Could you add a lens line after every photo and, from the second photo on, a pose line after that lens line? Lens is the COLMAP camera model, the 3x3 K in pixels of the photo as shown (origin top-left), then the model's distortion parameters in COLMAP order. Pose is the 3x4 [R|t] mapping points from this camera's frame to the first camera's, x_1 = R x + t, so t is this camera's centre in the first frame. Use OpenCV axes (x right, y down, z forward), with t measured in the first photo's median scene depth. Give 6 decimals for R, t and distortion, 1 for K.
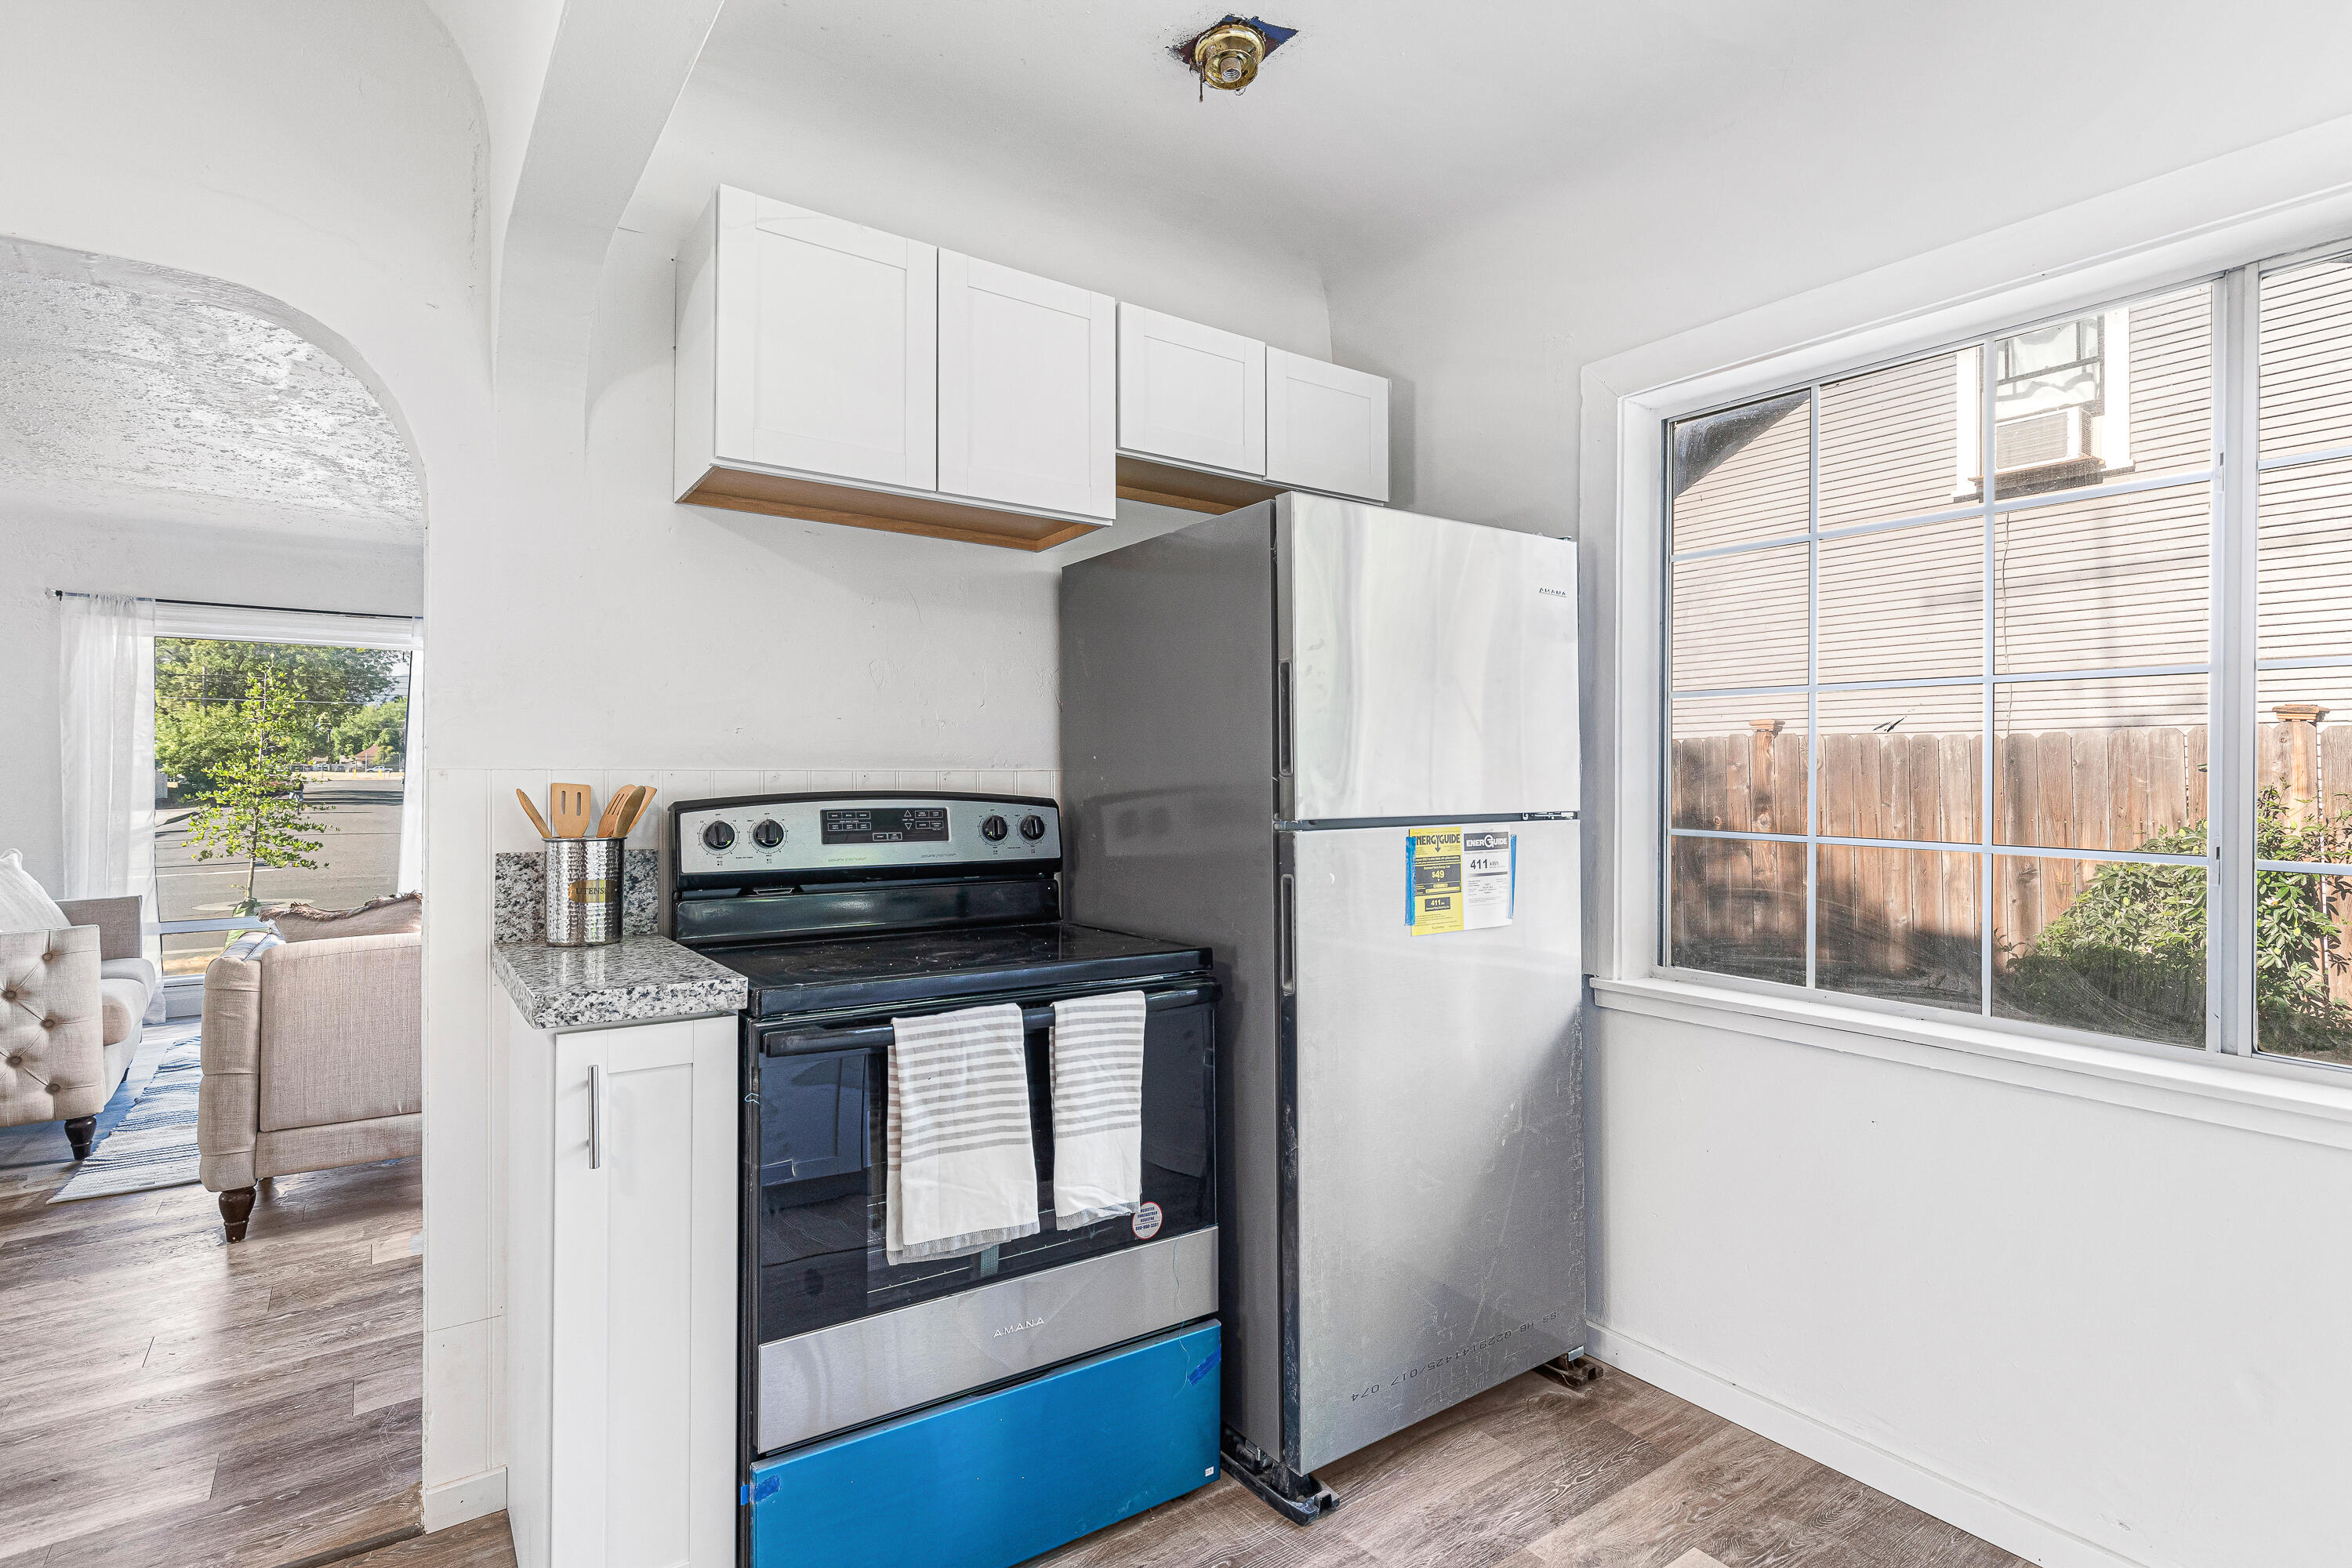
lens RADIAL K [[1156.4, 0, 1184.9], [0, 1156.4, 772.8], [0, 0, 1]] dist [-0.000485, -0.000156]
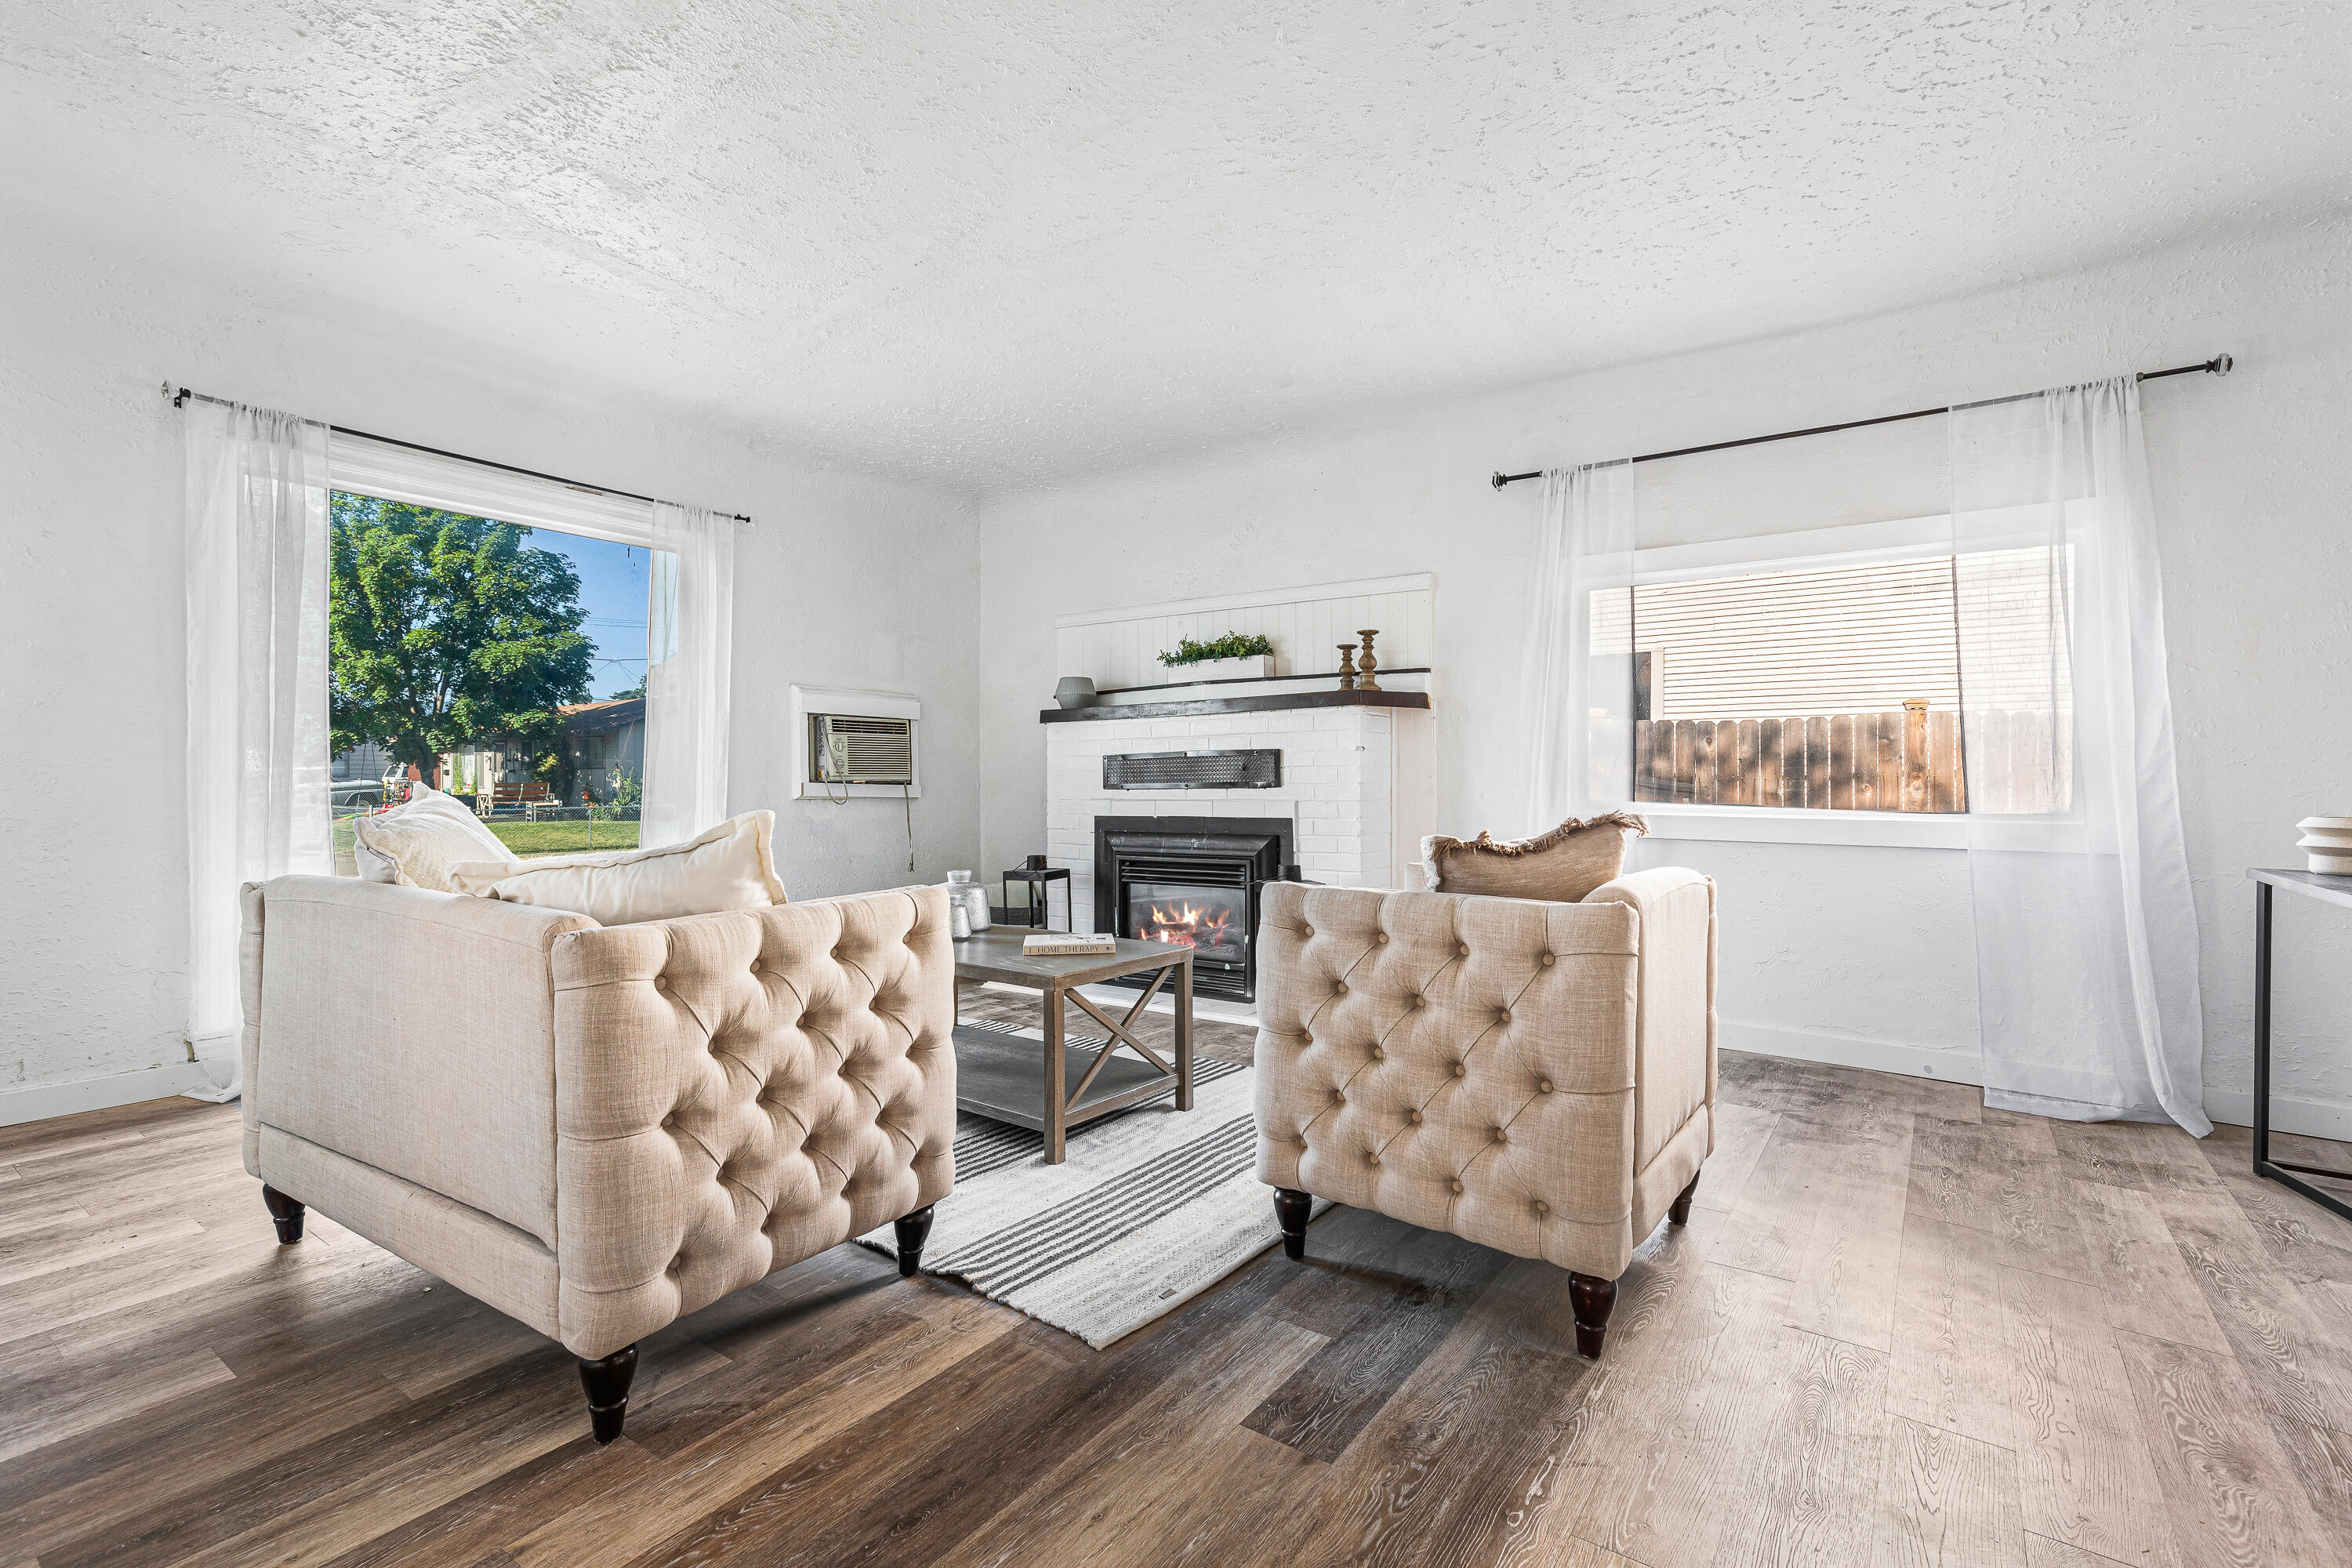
lens RADIAL K [[1070.2, 0, 1173.6], [0, 1070.2, 800.6], [0, 0, 1]] dist [0.005106, 0.001333]
pose [[0.945468, -0.002160, 0.325709, -1.036517], [-0.001871, 0.999926, 0.012062, 0.082749], [-0.325710, -0.012013, 0.945393, 0.443864]]
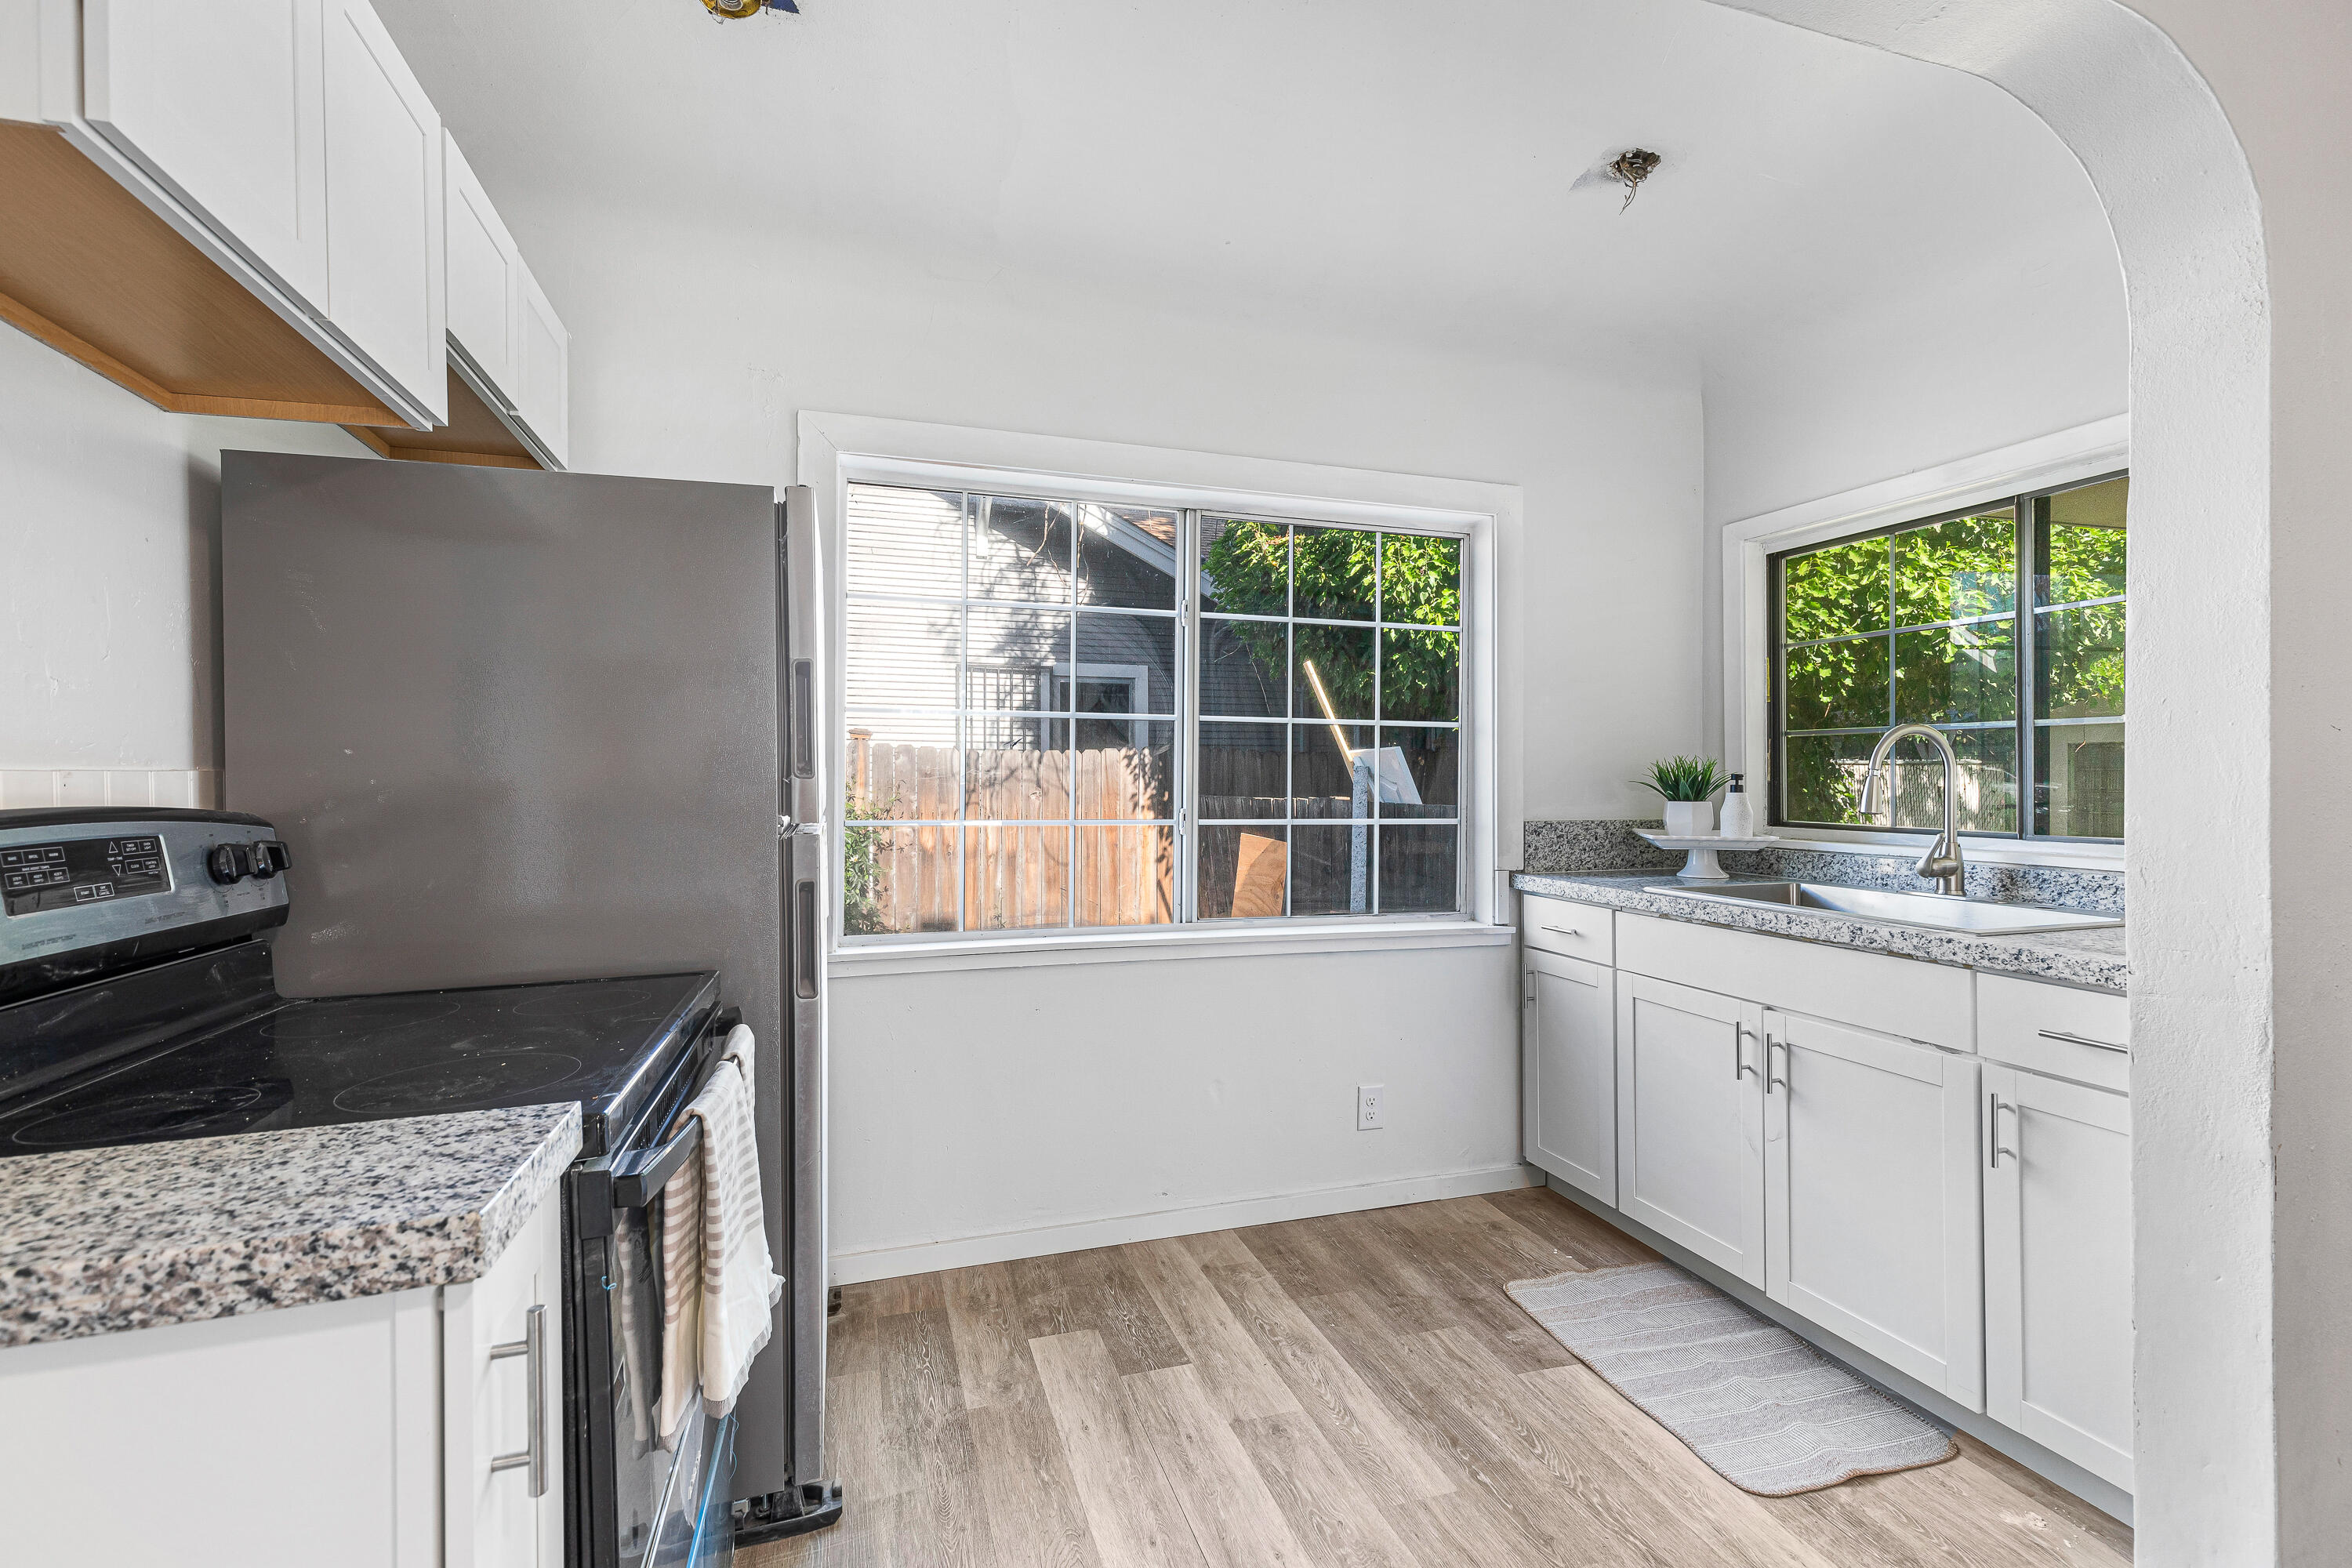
lens RADIAL K [[1070.2, 0, 1184.4], [0, 1070.2, 777.4], [0, 0, 1]] dist [0.005106, 0.001333]
pose [[0.302388, -0.001838, 0.953183, -0.380212], [-0.002651, 0.999993, 0.002769, -0.000353], [-0.953181, -0.003364, 0.302381, 0.235306]]
